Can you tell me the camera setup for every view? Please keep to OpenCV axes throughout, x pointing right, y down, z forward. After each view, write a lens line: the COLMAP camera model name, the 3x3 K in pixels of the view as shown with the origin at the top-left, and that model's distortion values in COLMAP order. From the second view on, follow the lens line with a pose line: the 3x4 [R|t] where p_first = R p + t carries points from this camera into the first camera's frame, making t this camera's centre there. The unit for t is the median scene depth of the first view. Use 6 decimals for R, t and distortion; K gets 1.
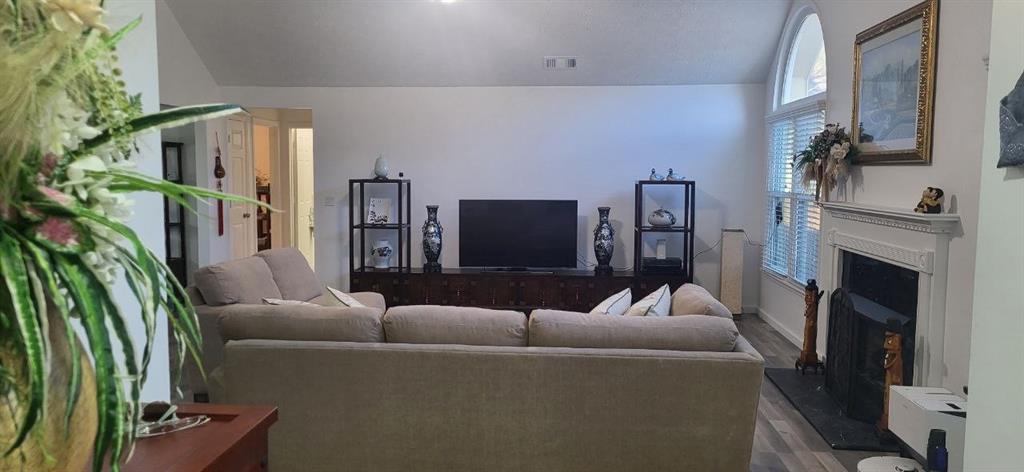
lens RADIAL K [[776.3, 0, 512.0], [0, 776.3, 236.0], [0, 0, 1]] dist [0.036795, -0.000808]
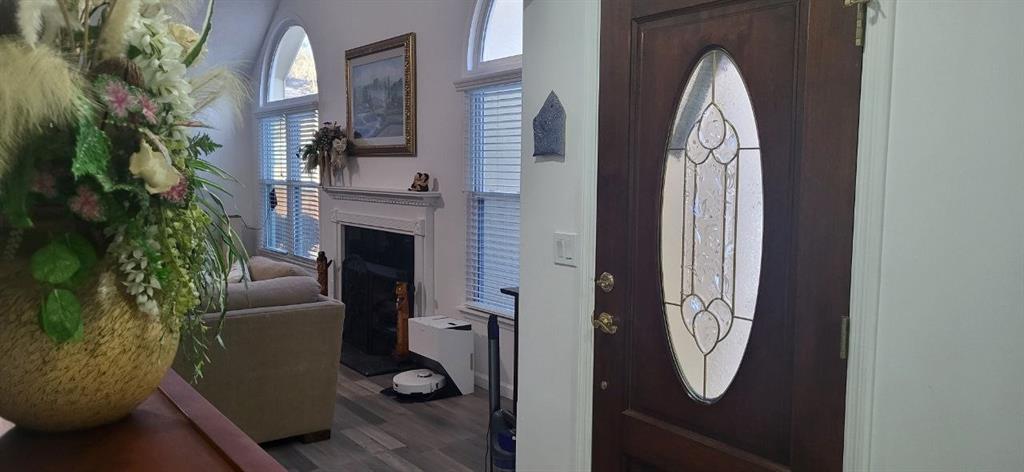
lens RADIAL K [[776.3, 0, 512.0], [0, 776.3, 236.0], [0, 0, 1]] dist [0.036795, -0.000808]
pose [[0.752571, -0.061143, 0.655667, -0.191743], [0.054980, 0.998038, 0.029965, 0.012994], [-0.656212, 0.013497, 0.754456, -0.101458]]
